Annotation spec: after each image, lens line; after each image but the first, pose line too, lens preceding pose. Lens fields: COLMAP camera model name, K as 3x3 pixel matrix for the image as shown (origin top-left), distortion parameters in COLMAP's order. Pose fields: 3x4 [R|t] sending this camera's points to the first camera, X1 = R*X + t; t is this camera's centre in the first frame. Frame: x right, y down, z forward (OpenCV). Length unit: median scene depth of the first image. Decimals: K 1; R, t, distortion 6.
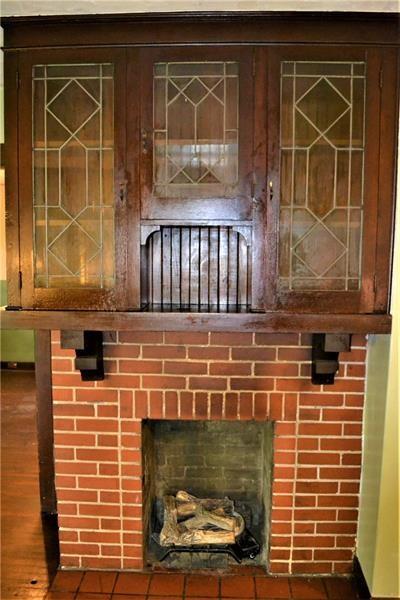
lens RADIAL K [[492.8, 0, 200.7], [0, 492.8, 303.7], [0, 0, 1]] dist [-0.073169, 0.001810]
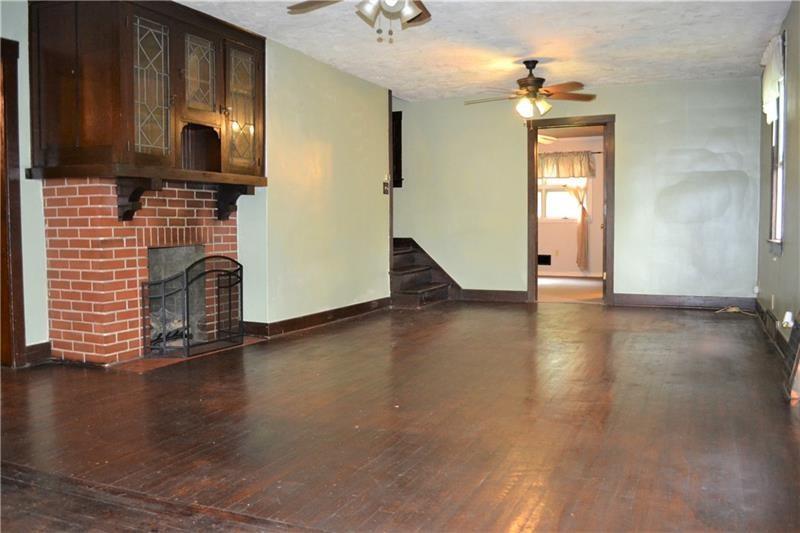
lens RADIAL K [[688.3, 0, 403.1], [0, 688.3, 266.7], [0, 0, 1]] dist [-0.076417, -0.004632]
pose [[0.374375, -0.068283, 0.924760, -1.792550], [0.097446, 0.994660, 0.033995, 0.302606], [-0.922143, 0.077388, 0.379030, -0.535112]]
